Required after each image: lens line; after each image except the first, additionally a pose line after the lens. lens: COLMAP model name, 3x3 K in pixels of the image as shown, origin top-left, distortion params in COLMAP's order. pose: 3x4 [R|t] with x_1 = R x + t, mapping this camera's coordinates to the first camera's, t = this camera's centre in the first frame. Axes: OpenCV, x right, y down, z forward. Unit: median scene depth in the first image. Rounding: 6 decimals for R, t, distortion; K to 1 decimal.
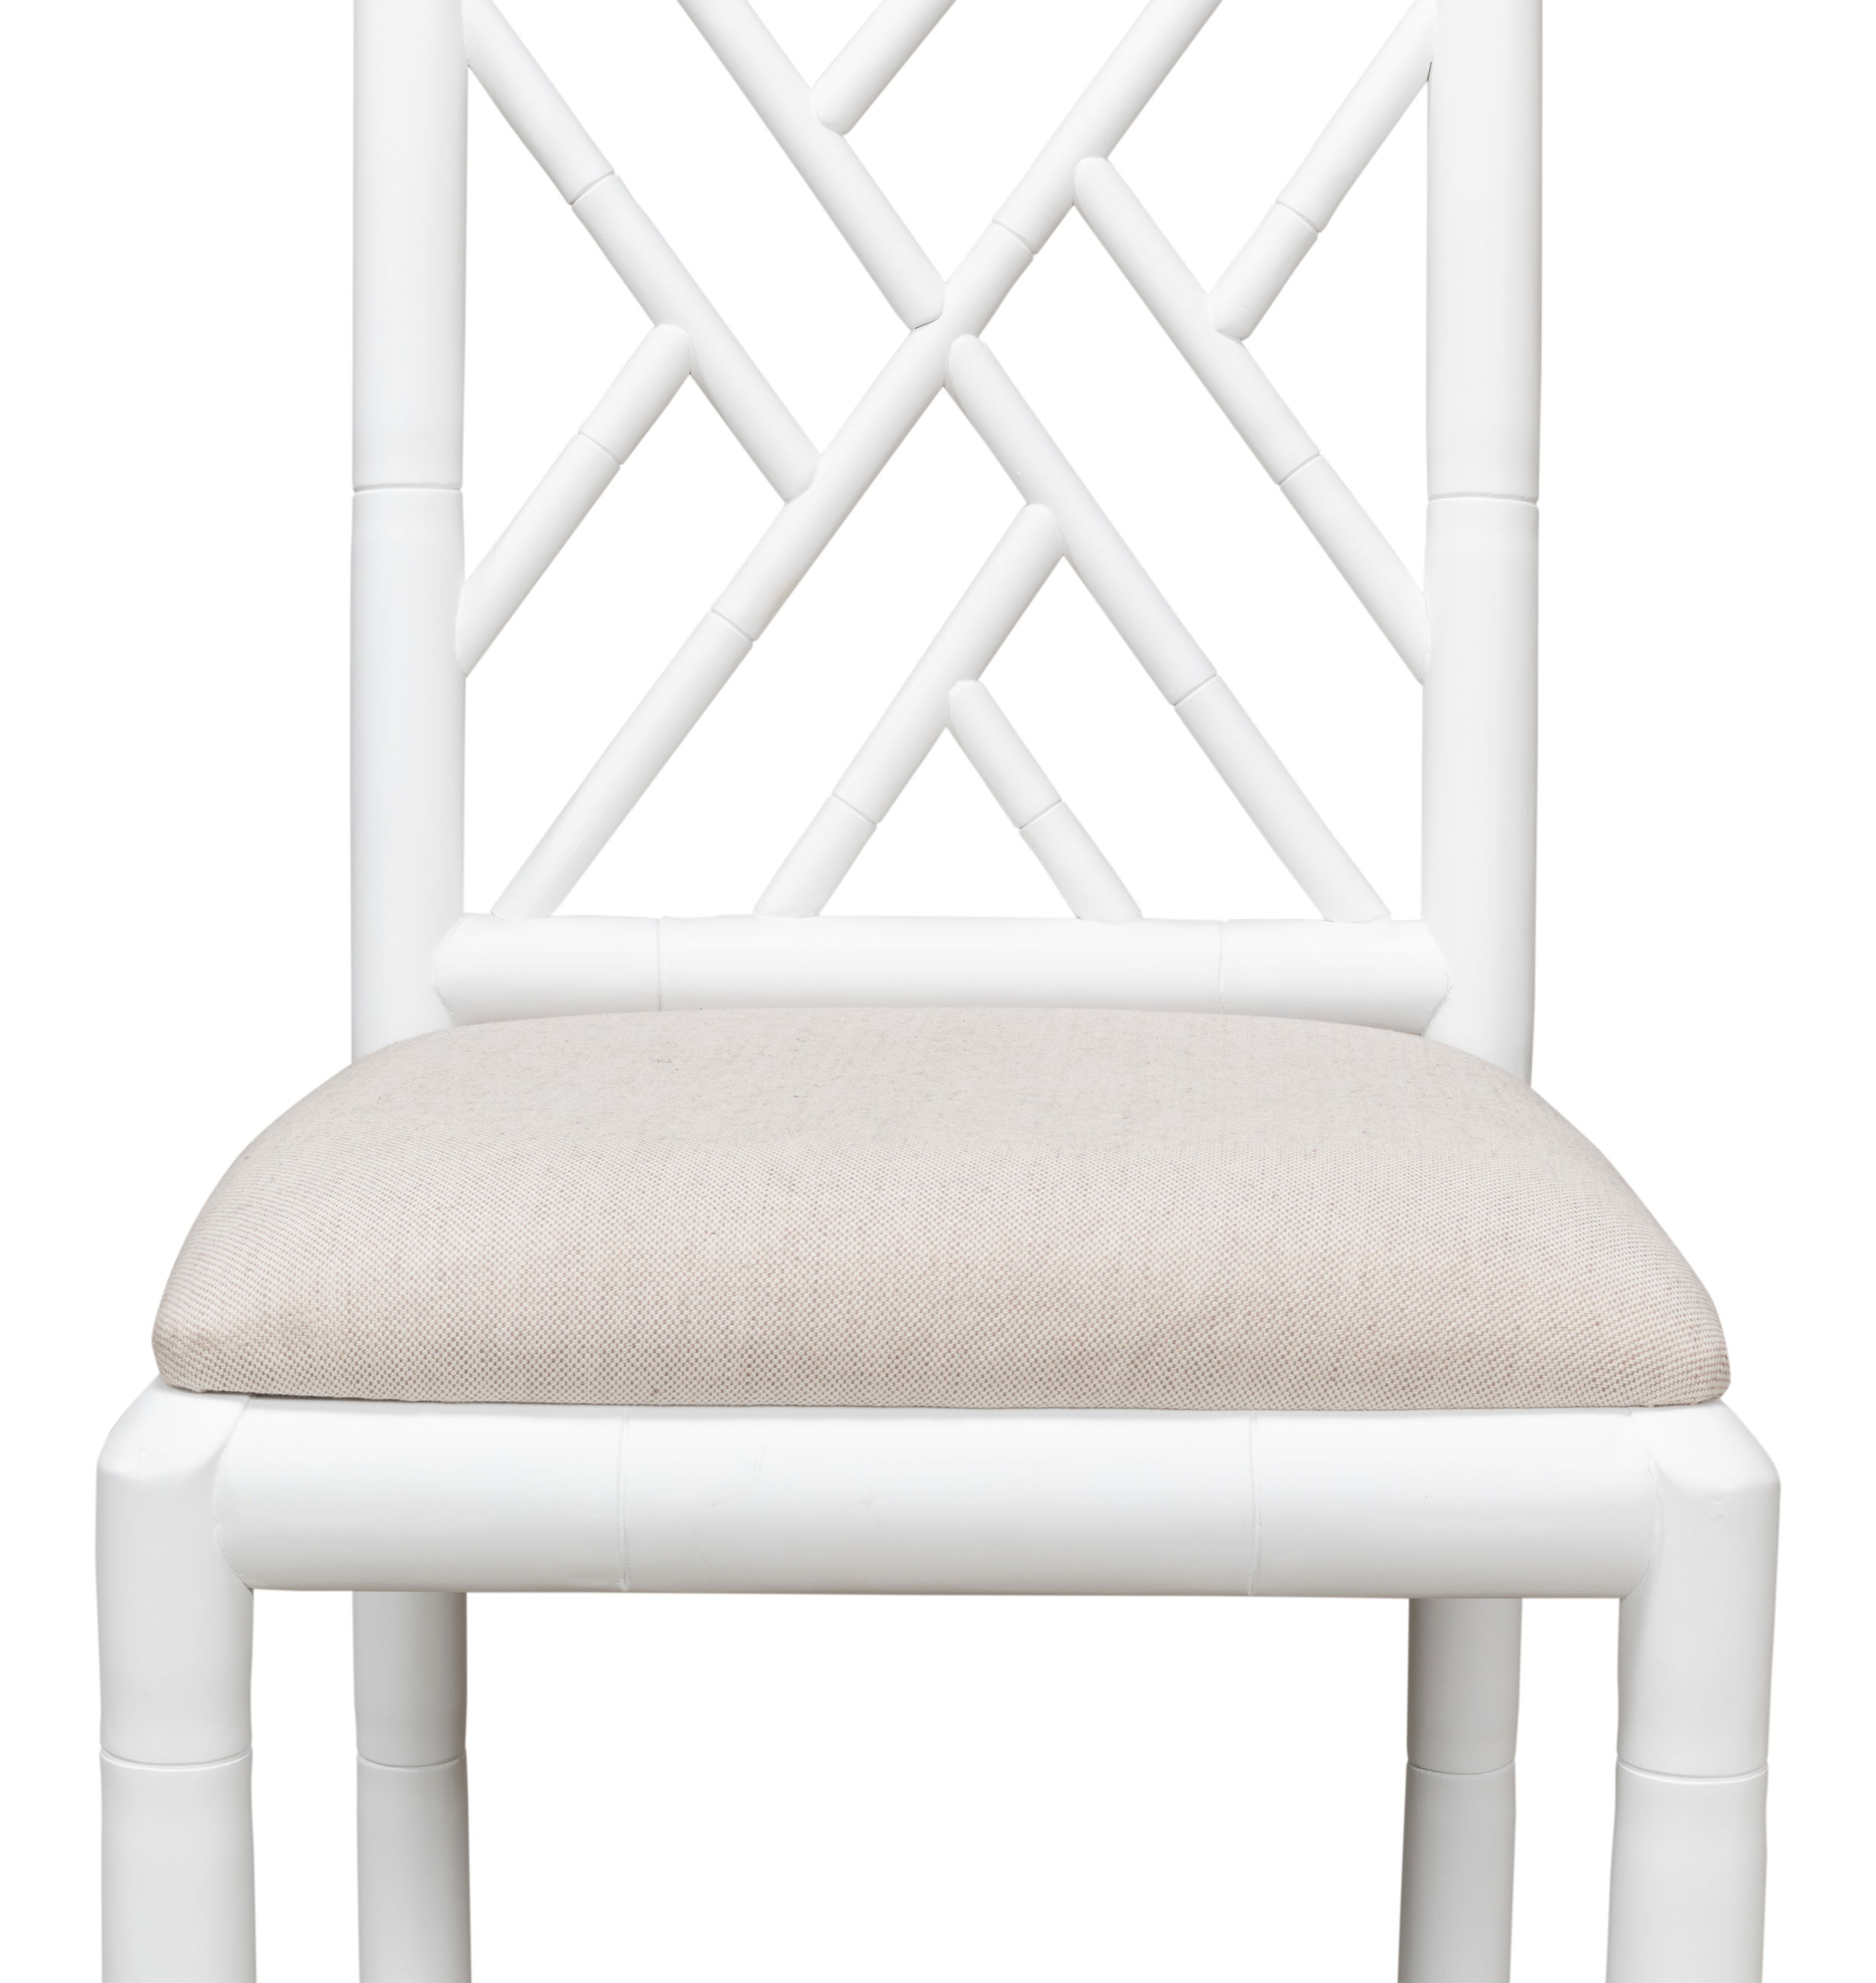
lens RADIAL K [[4690.5, 0, 928.0], [0, 4690.5, 992.6], [0, 0, 1]] dist [-0.146377, 0.000000]
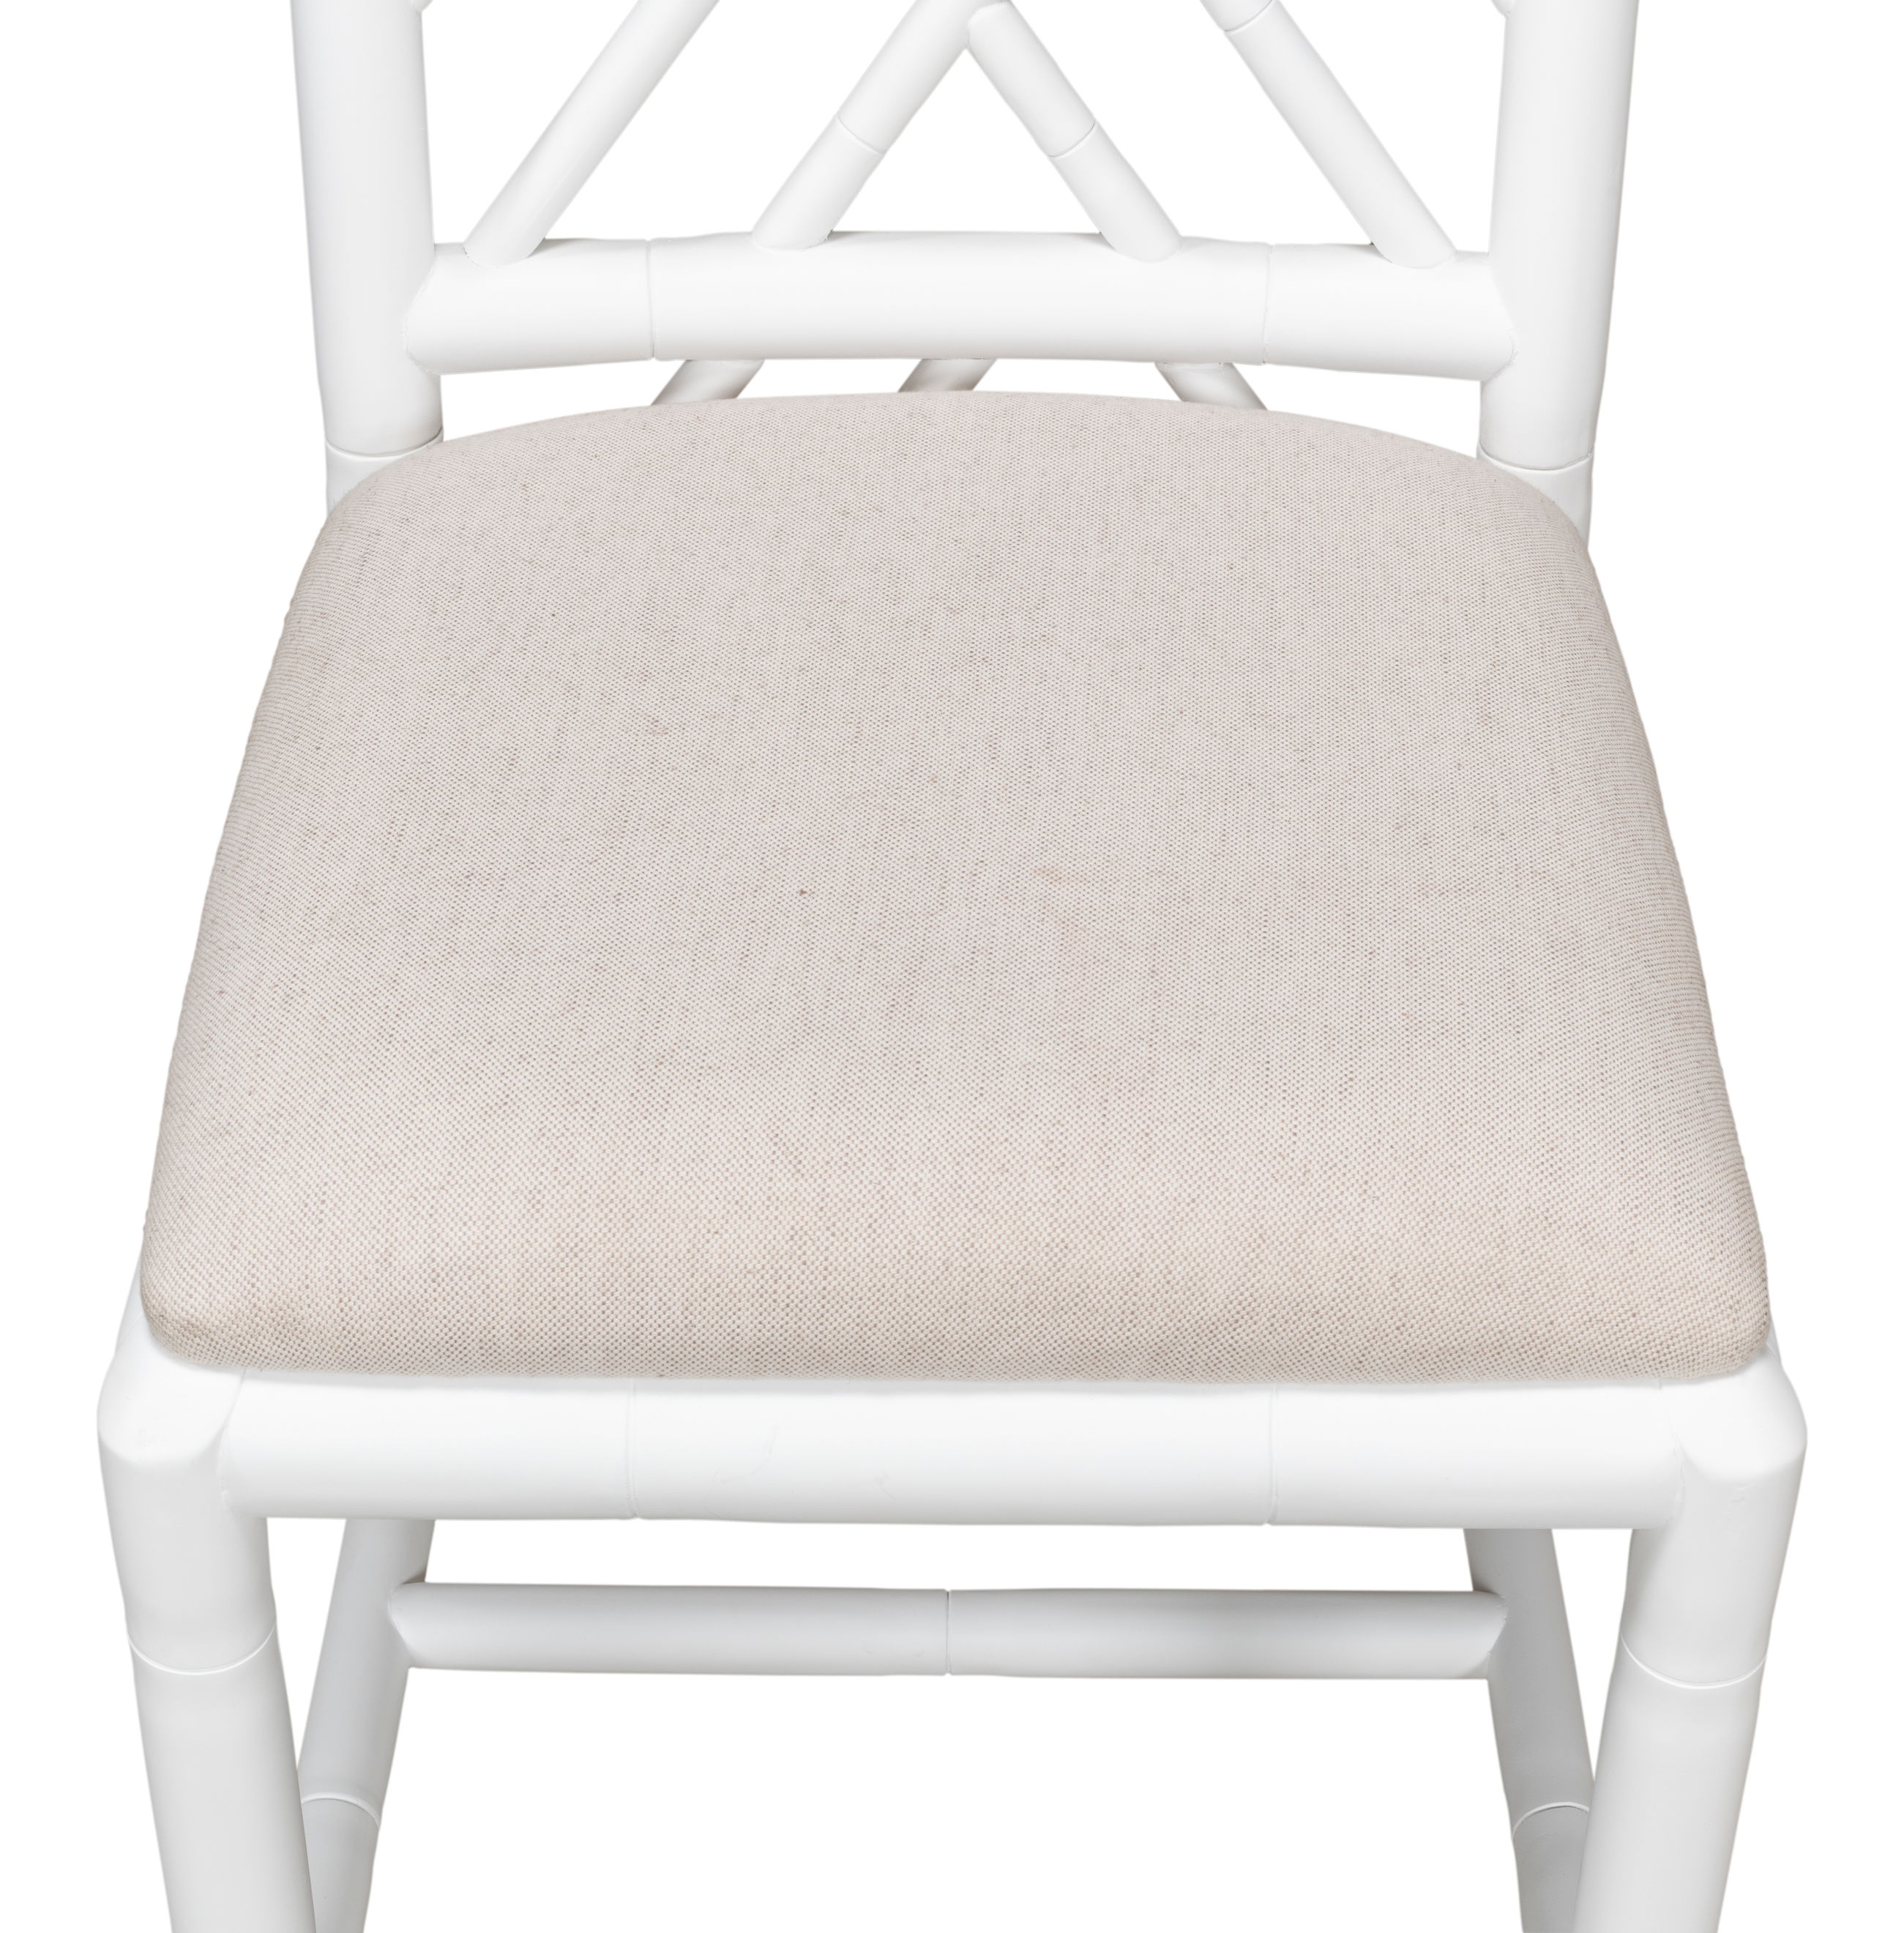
lens RADIAL K [[4516.1, 0, 957.1], [0, 4516.1, 963.6], [0, 0, 1]] dist [-0.129628, 0.000000]
pose [[0.999999, -0.000236, -0.001588, 0.004783], [0.001053, 0.843190, 0.537614, -0.489882], [0.001212, -0.537615, 0.843189, 0.254183]]
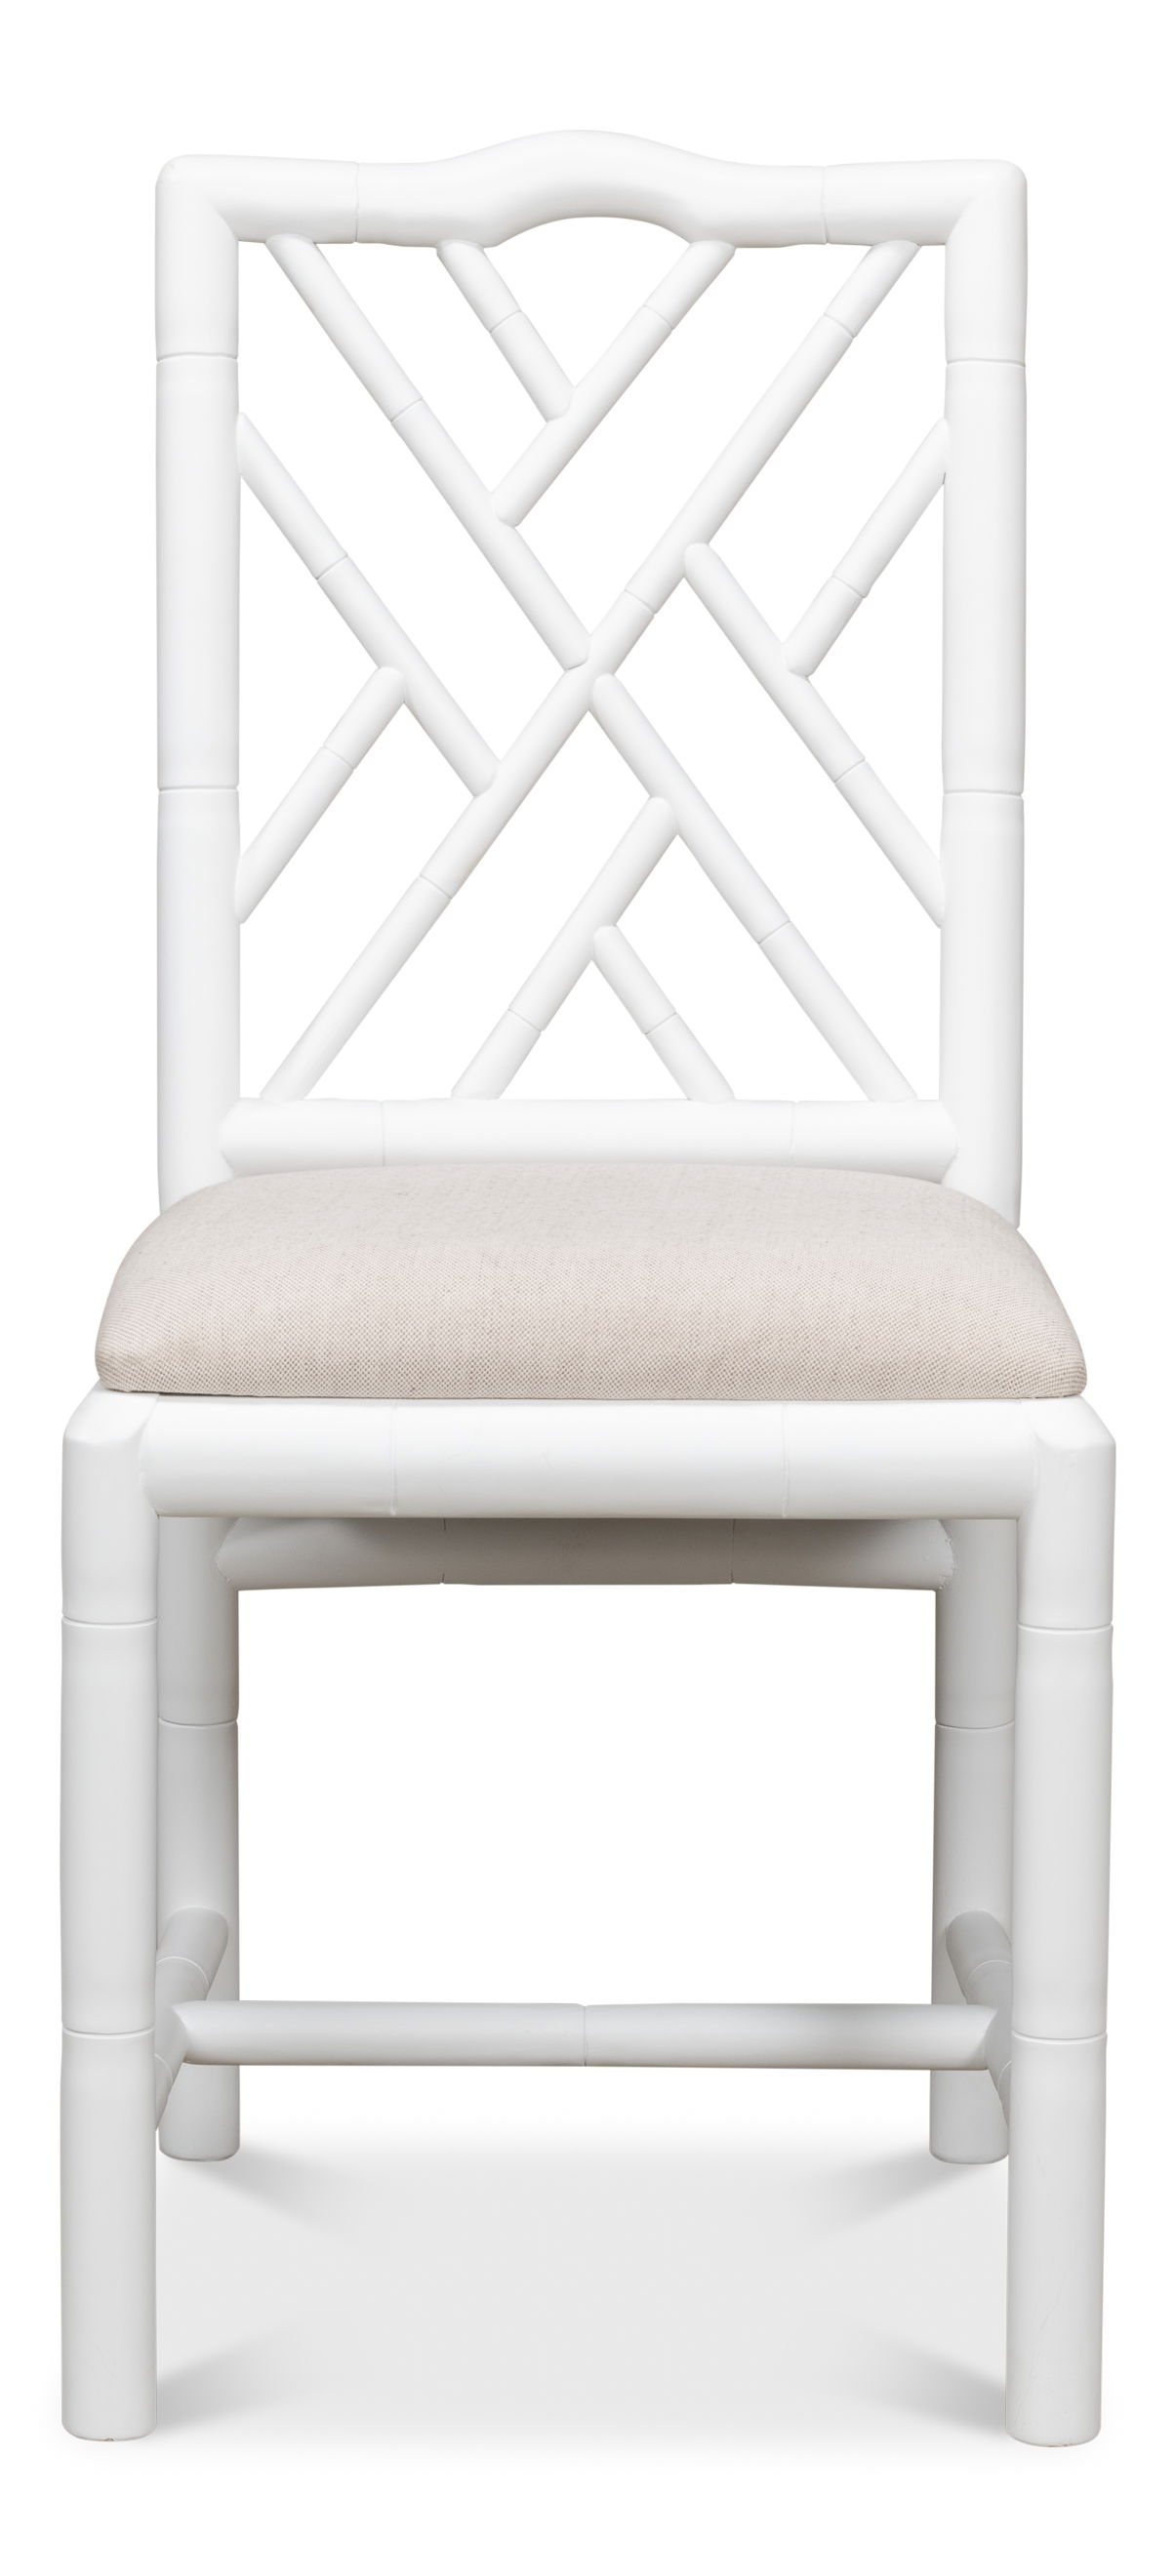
lens RADIAL K [[7274.2, 0, 596.1], [0, 7274.2, 1276.7], [0, 0, 1]] dist [-0.156103, 0.000000]
pose [[0.999983, -0.003245, 0.004792, -0.007173], [0.003230, 0.999990, 0.003080, 0.038856], [-0.004802, -0.003065, 0.999984, -1.495928]]
